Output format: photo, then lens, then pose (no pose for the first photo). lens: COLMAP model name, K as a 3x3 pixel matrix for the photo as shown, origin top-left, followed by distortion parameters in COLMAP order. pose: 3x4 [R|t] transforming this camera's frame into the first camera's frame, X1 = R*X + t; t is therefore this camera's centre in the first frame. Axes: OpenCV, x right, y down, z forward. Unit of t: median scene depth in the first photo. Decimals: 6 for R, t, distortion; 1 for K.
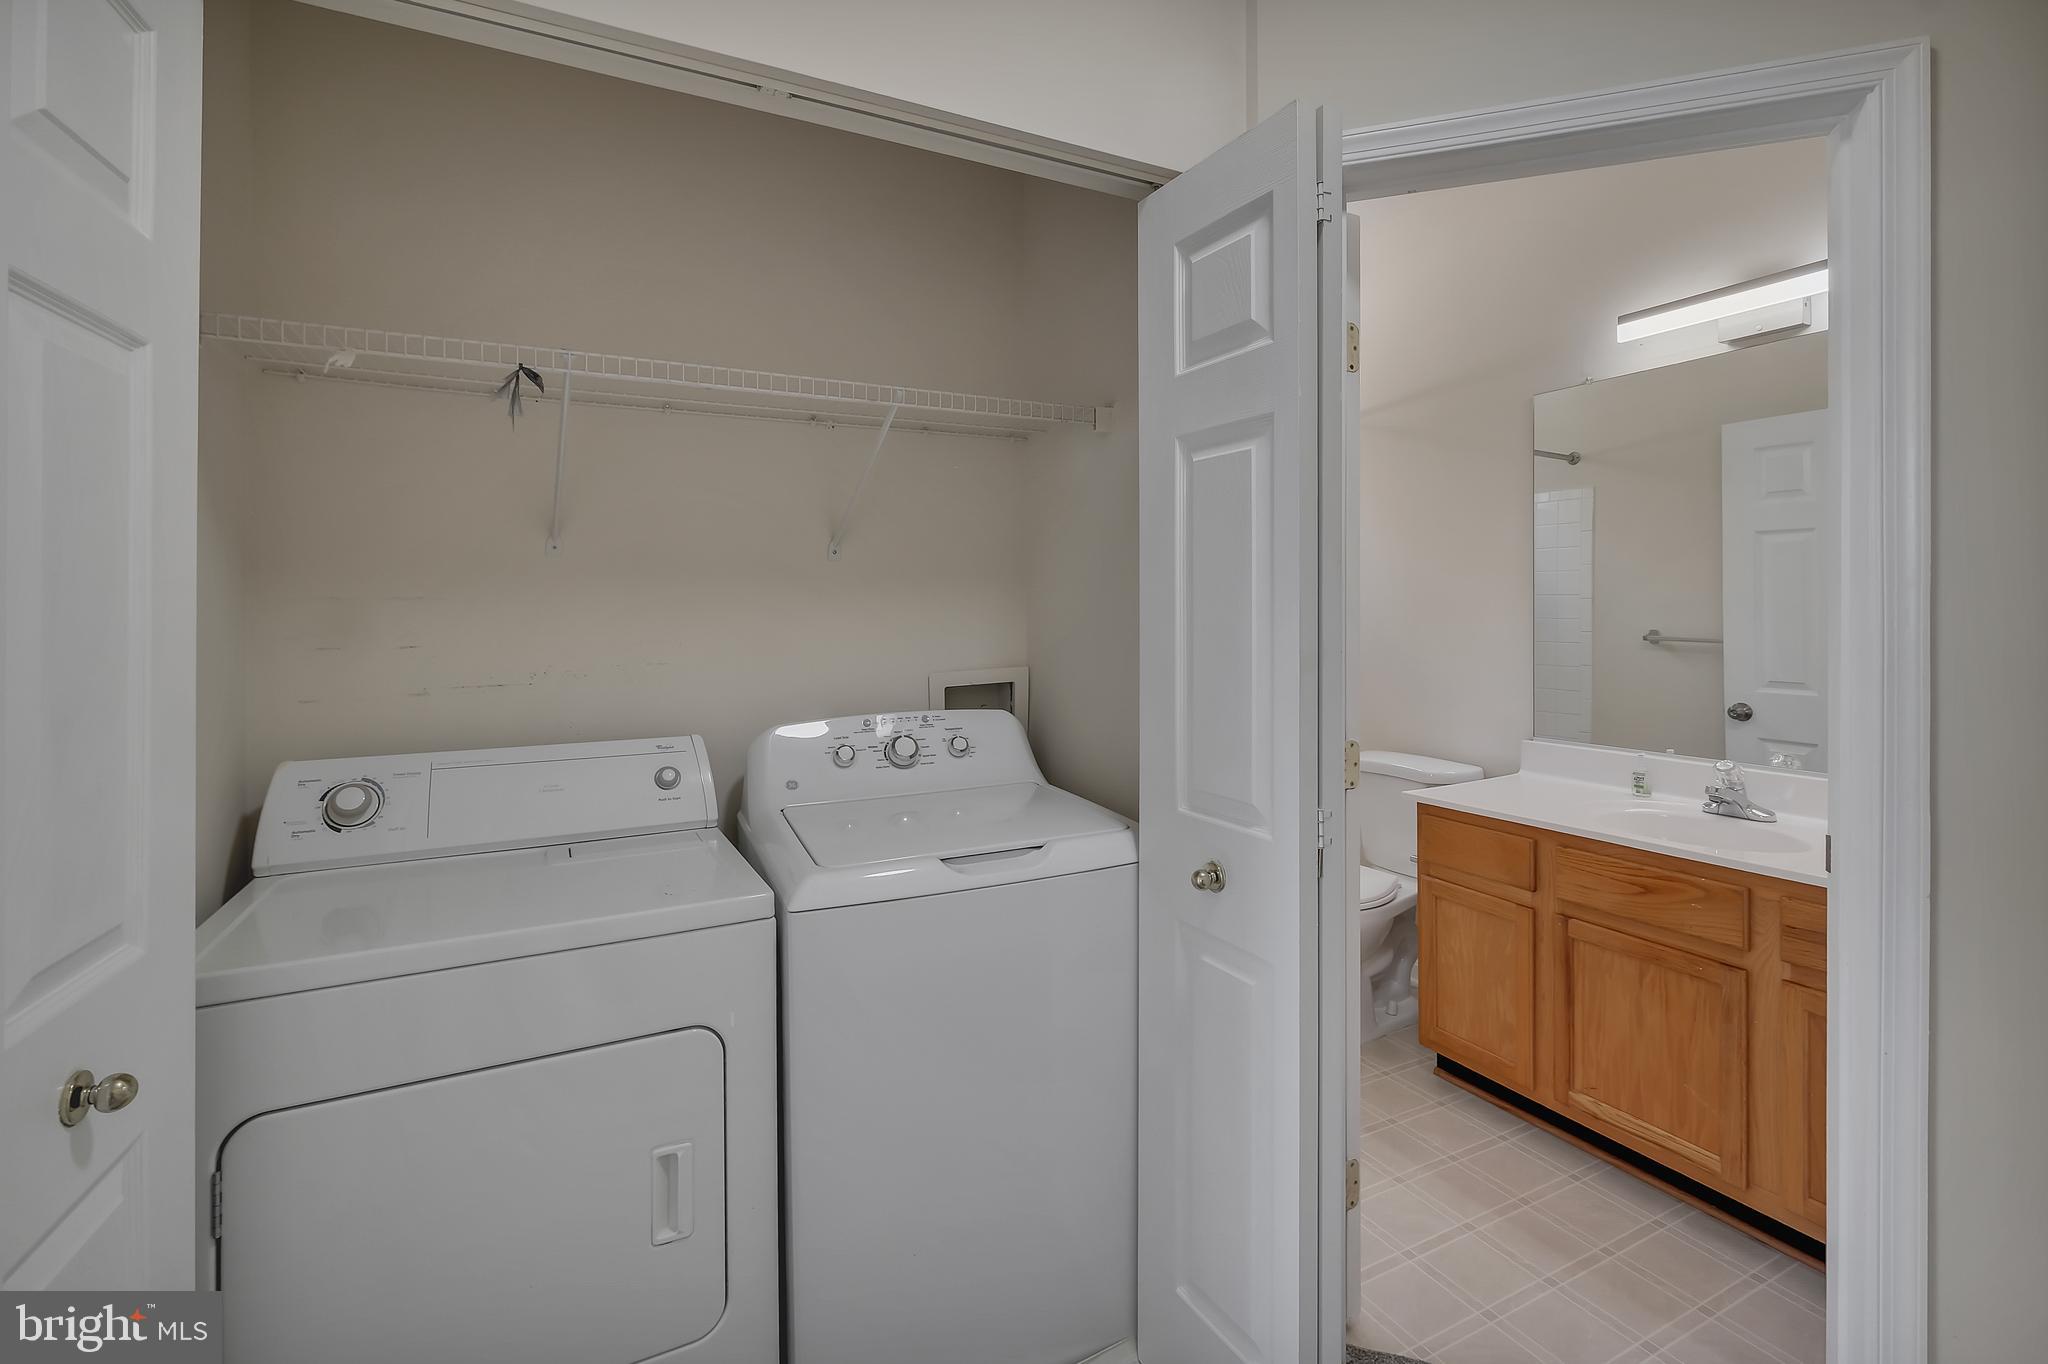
lens RADIAL K [[925.5, 0, 1024.8], [0, 925.5, 607.2], [0, 0, 1]] dist [-0.001930, -0.000603]
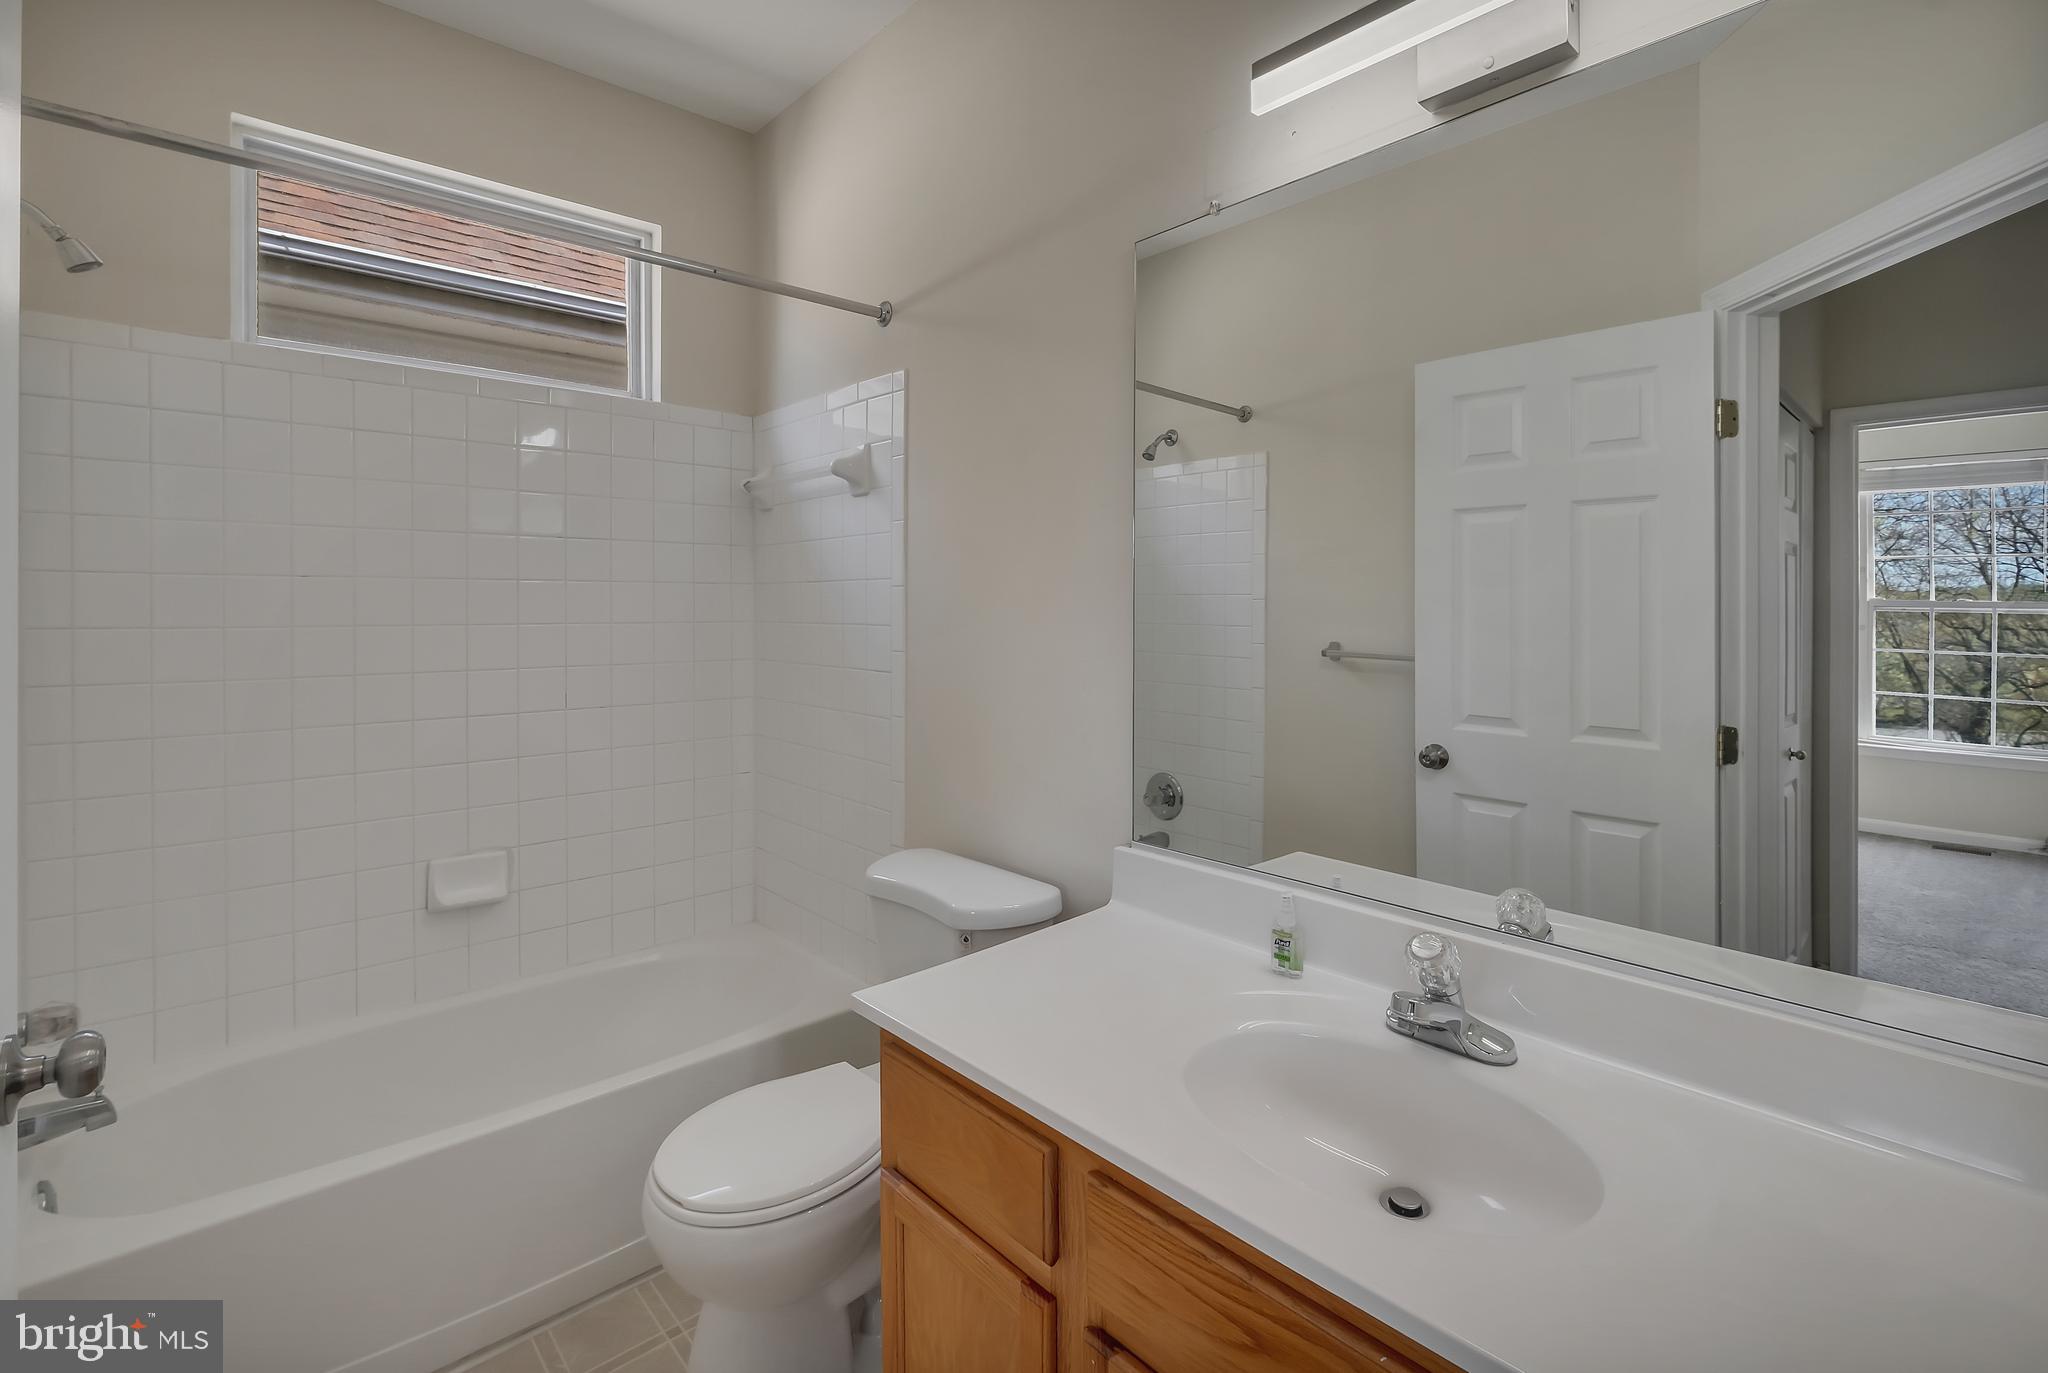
lens RADIAL K [[936.7, 0, 1025.4], [0, 936.7, 614.5], [0, 0, 1]] dist [0.000304, 0.000069]
pose [[0.966312, 0.004477, 0.257334, 0.268815], [-0.007341, 0.999921, 0.010172, -0.004609], [-0.257268, -0.011718, 0.966269, 0.366184]]
